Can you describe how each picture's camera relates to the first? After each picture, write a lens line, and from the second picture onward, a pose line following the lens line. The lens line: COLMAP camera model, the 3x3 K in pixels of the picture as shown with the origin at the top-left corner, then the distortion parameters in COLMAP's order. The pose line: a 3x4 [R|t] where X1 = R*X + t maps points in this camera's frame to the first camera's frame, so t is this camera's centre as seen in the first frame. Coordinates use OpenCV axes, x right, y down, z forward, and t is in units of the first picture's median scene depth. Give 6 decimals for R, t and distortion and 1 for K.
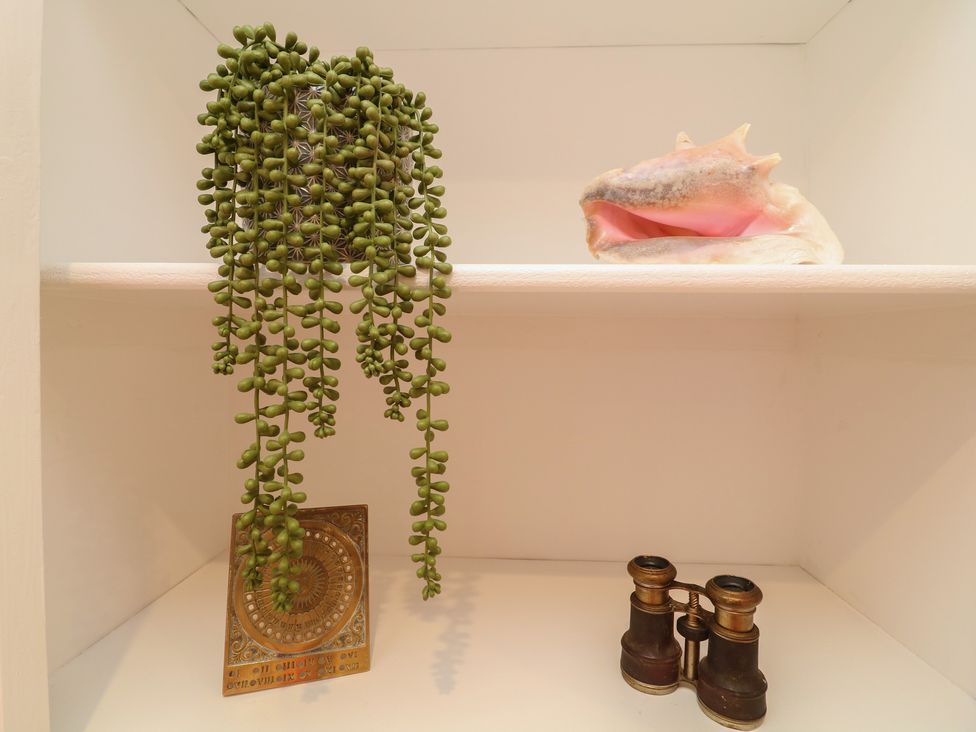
lens RADIAL K [[521.8, 0, 481.6], [0, 521.8, 362.6], [0, 0, 1]] dist [-0.007155, -0.008352]
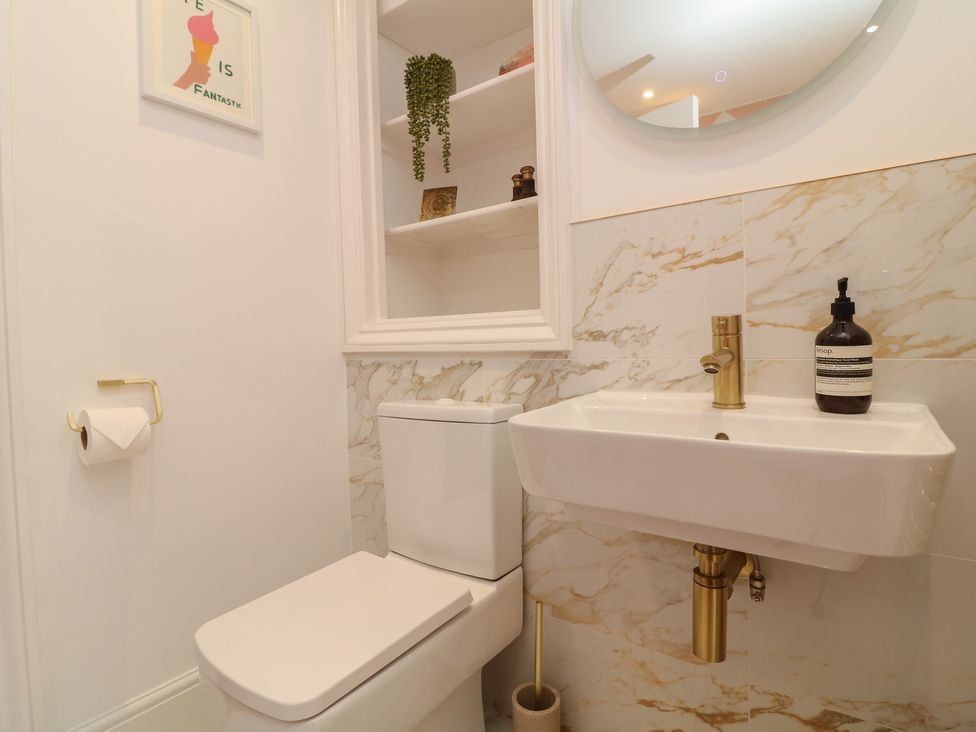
lens RADIAL K [[521.8, 0, 478.1], [0, 521.8, 362.2], [0, 0, 1]] dist [-0.007155, -0.008352]
pose [[0.826766, -0.007908, -0.562491, 2.537993], [0.008337, 0.999964, -0.001806, 2.028227], [0.562485, -0.003197, 0.826802, -2.445368]]
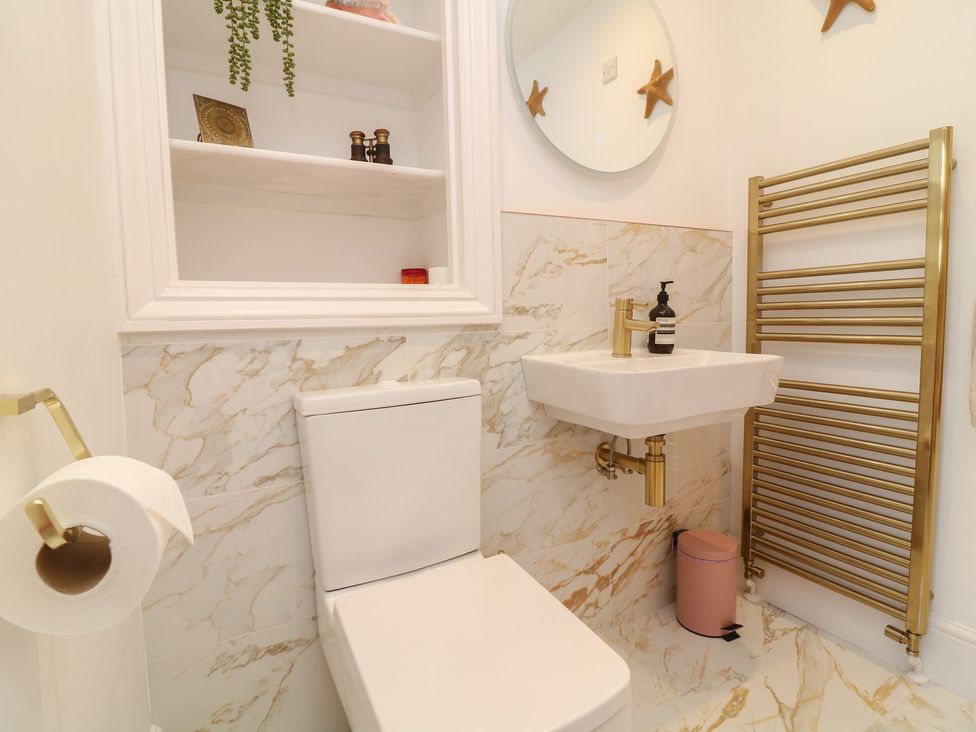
lens RADIAL K [[521.8, 0, 495.6], [0, 521.8, 359.4], [0, 0, 1]] dist [-0.007155, -0.008352]
pose [[0.845867, -0.069293, 0.528873, -0.865853], [0.049053, 0.997430, 0.052230, 2.013594], [-0.531133, -0.018237, 0.847092, -2.549111]]
